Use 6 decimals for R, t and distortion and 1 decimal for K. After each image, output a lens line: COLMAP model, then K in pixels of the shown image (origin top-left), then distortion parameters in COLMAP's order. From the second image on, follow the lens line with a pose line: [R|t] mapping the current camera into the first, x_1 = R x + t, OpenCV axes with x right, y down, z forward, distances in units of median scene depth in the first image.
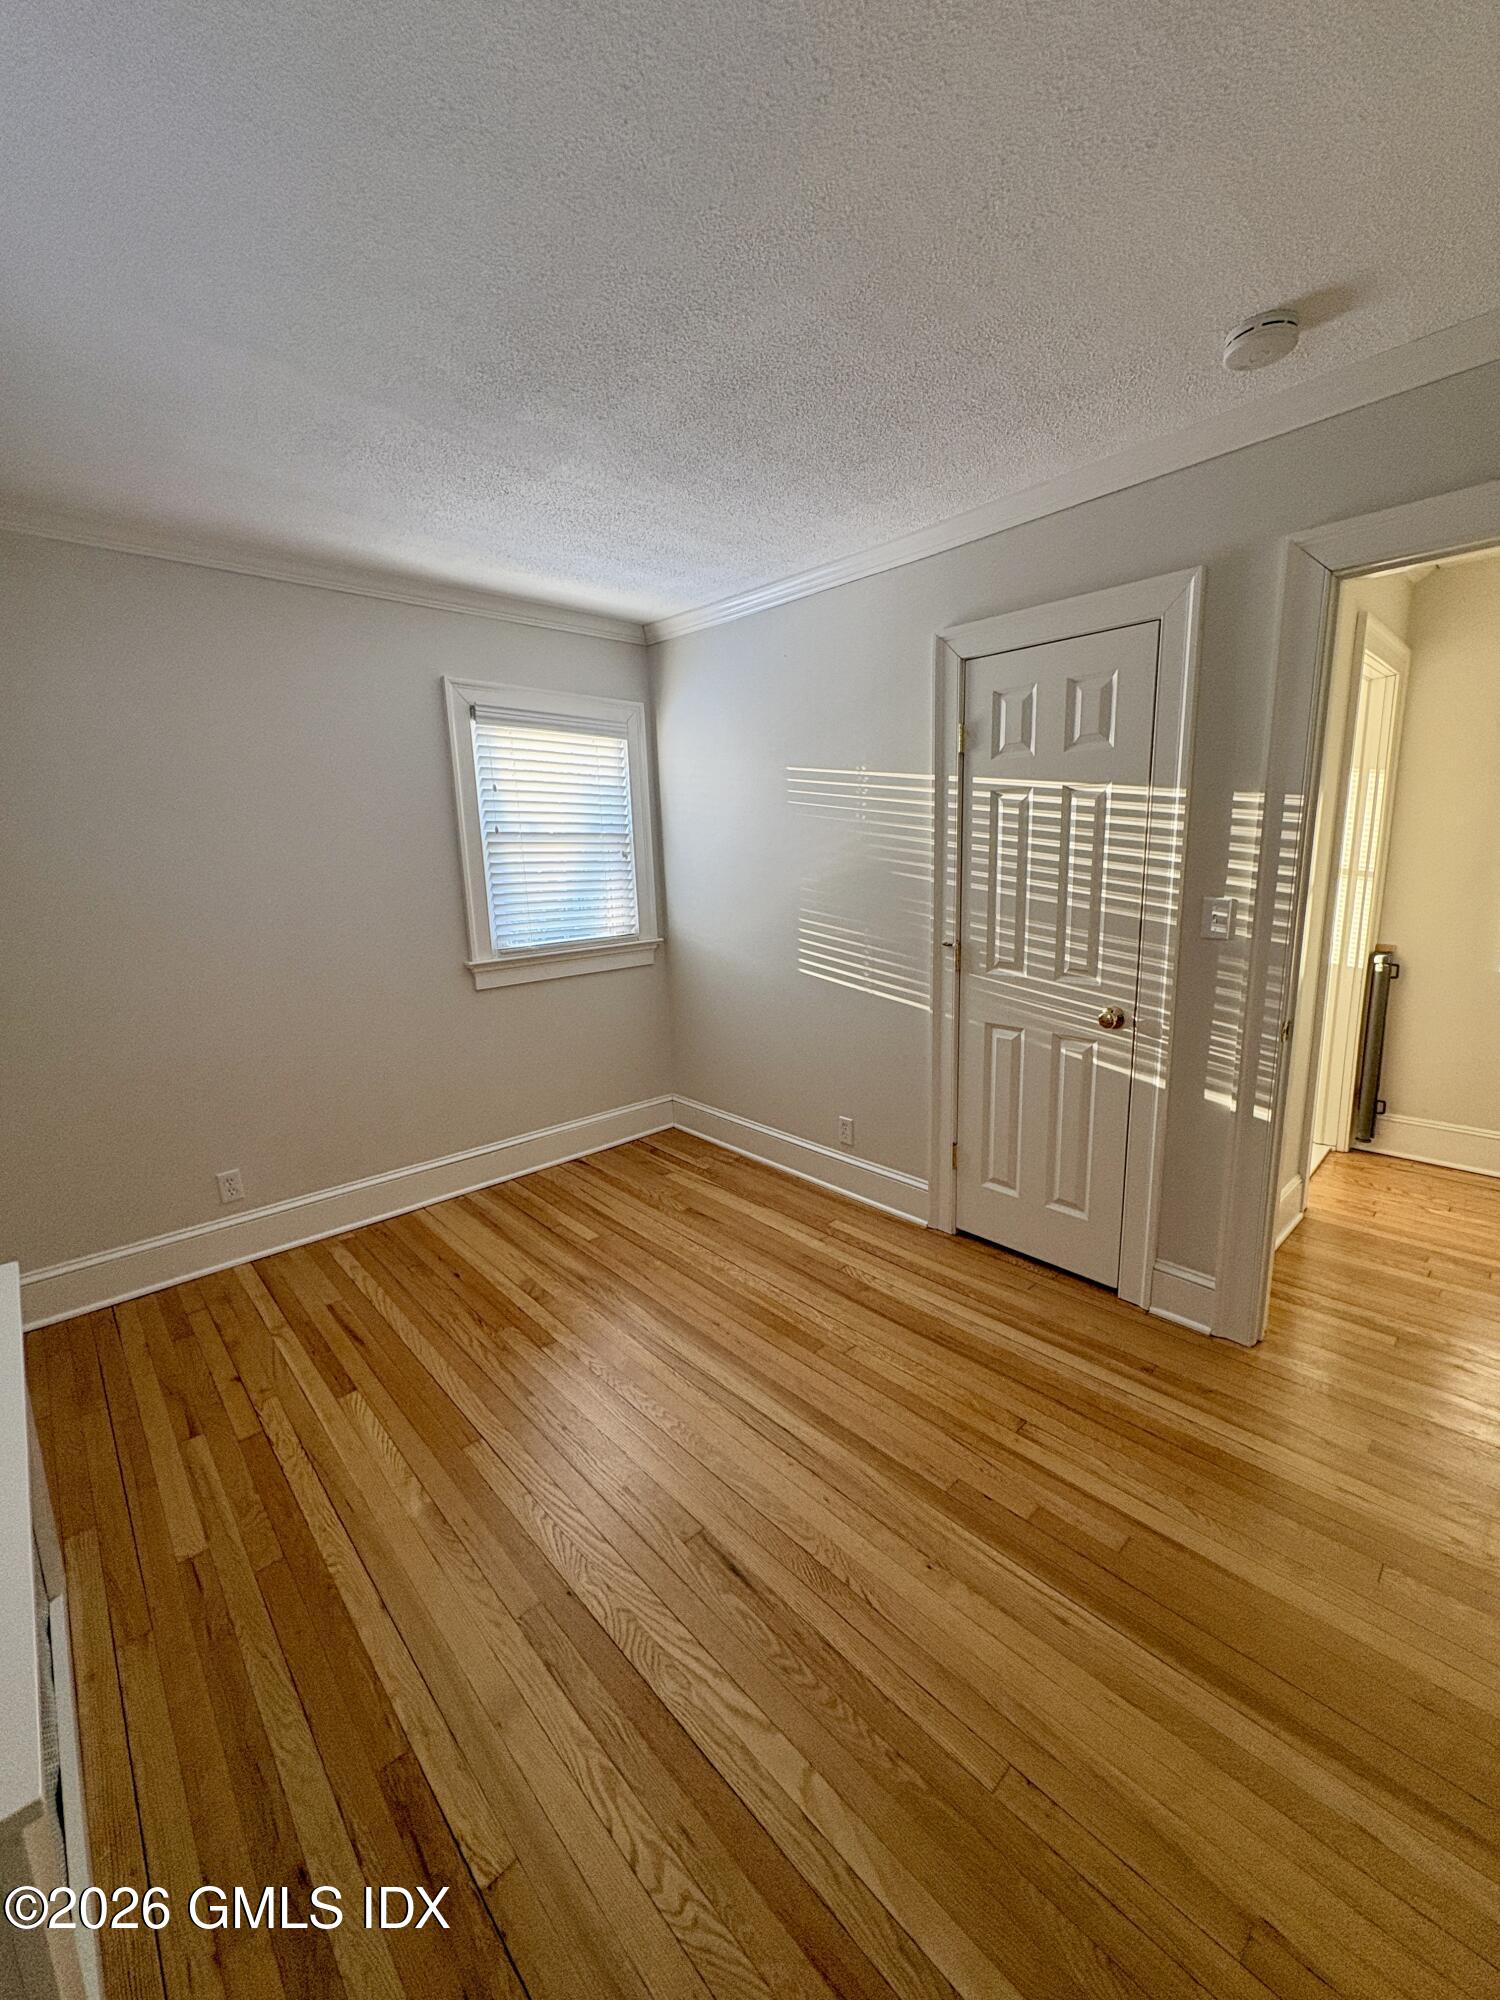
lens RADIAL K [[793.6, 0, 756.1], [0, 793.6, 995.1], [0, 0, 1]] dist [0.002396, 0.000717]
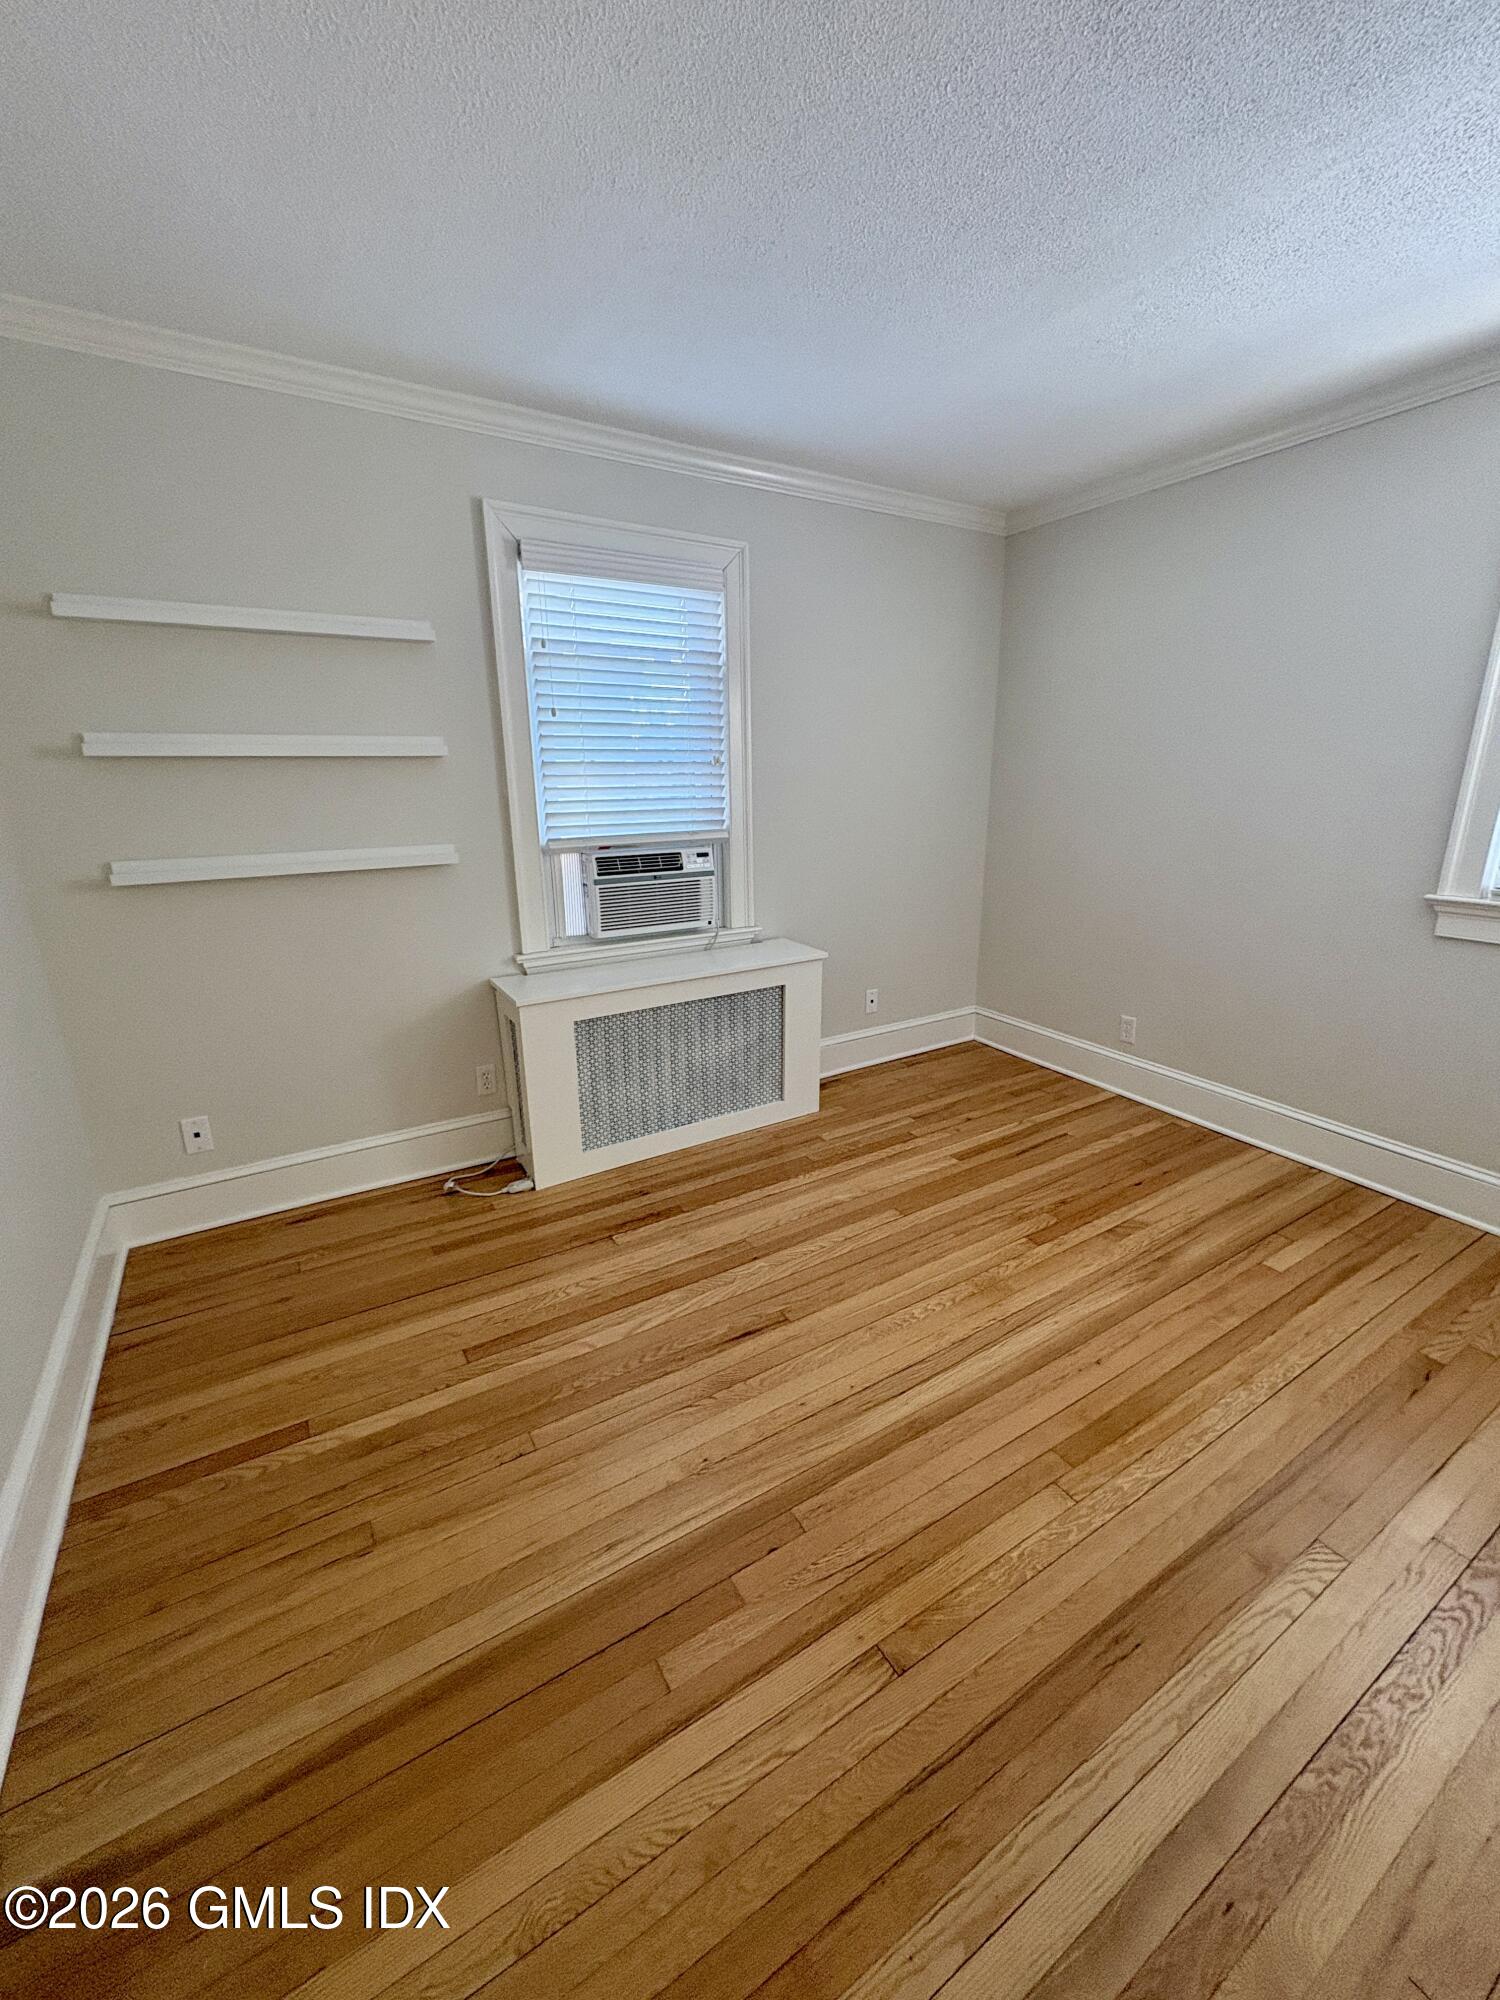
lens RADIAL K [[793.6, 0, 748.9], [0, 793.6, 1000.5], [0, 0, 1]] dist [0.002396, 0.000717]
pose [[-0.207548, 0.299657, -0.931198, 0.677291], [-0.163840, 0.927831, 0.335091, -0.131432], [0.964407, 0.222115, -0.143473, 0.731989]]
